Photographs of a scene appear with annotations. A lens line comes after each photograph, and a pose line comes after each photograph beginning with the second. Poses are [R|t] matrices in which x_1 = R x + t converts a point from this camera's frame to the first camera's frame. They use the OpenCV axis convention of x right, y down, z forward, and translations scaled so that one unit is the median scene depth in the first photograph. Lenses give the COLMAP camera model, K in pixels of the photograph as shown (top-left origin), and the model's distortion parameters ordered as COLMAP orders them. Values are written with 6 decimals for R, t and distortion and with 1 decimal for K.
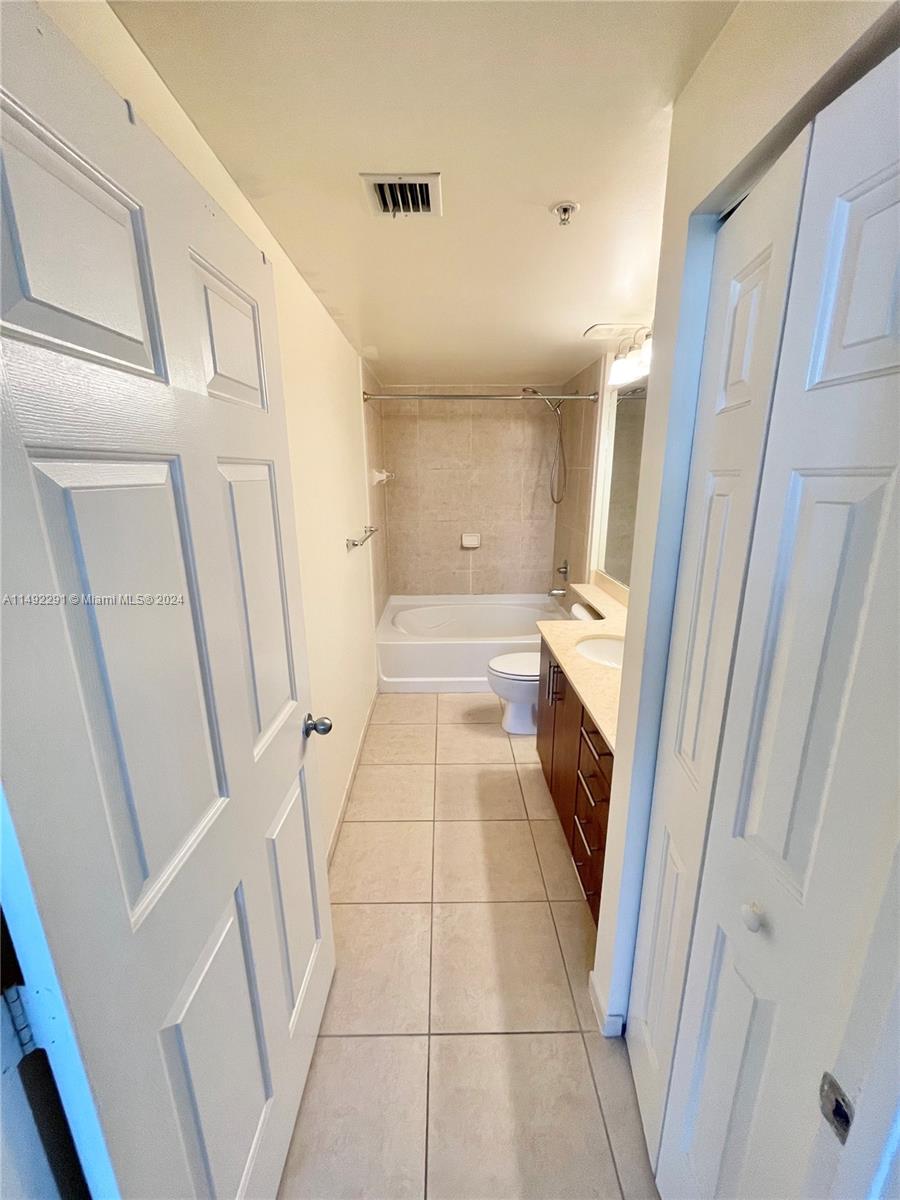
lens RADIAL K [[481.2, 0, 450.9], [0, 481.2, 598.7], [0, 0, 1]] dist [-0.008377, 0.002088]
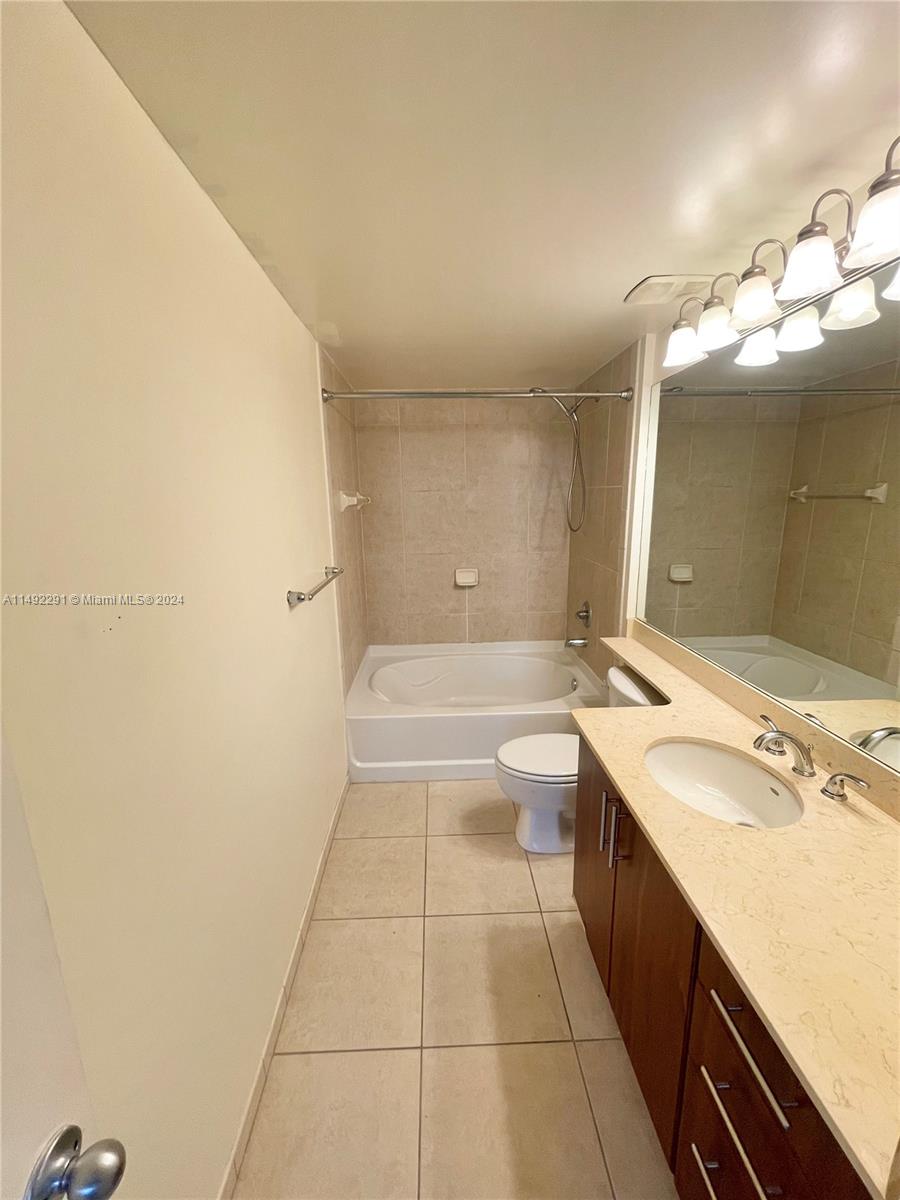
lens RADIAL K [[481.2, 0, 452.0], [0, 481.2, 597.4], [0, 0, 1]] dist [-0.008377, 0.002088]
pose [[0.999701, -0.014940, 0.019333, 0.000457], [0.015944, 0.998476, -0.052842, -0.058081], [-0.018514, 0.053135, 0.998416, 0.245964]]
